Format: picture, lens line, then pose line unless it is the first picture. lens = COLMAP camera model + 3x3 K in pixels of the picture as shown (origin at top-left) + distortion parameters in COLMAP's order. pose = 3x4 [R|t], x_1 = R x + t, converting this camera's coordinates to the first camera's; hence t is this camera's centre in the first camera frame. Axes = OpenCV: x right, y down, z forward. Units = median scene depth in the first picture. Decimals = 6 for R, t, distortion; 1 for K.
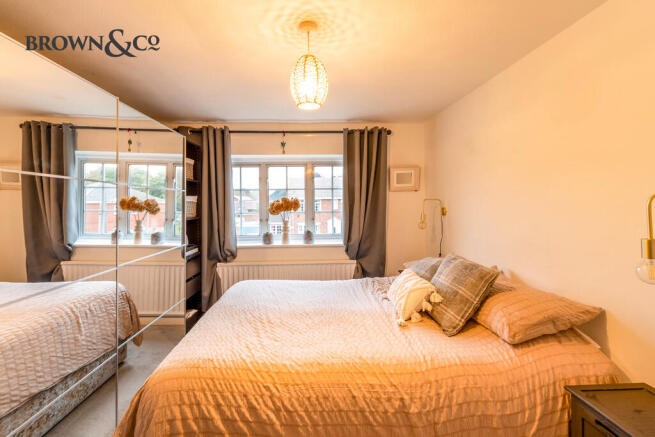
lens RADIAL K [[293.5, 0, 326.5], [0, 293.5, 207.2], [0, 0, 1]] dist [0.007199, 0.000130]
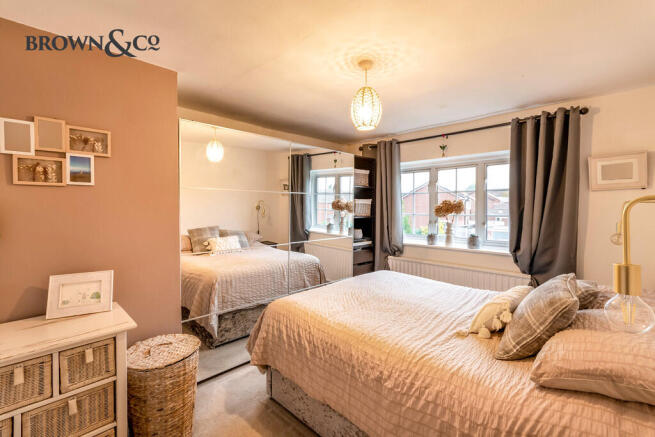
lens RADIAL K [[293.5, 0, 323.6], [0, 293.5, 213.6], [0, 0, 1]] dist [0.007199, 0.000130]
pose [[0.673602, 0.029566, -0.738502, 0.334043], [-0.017126, 0.999556, 0.024396, -0.003414], [0.738895, -0.003786, 0.673809, 0.012139]]
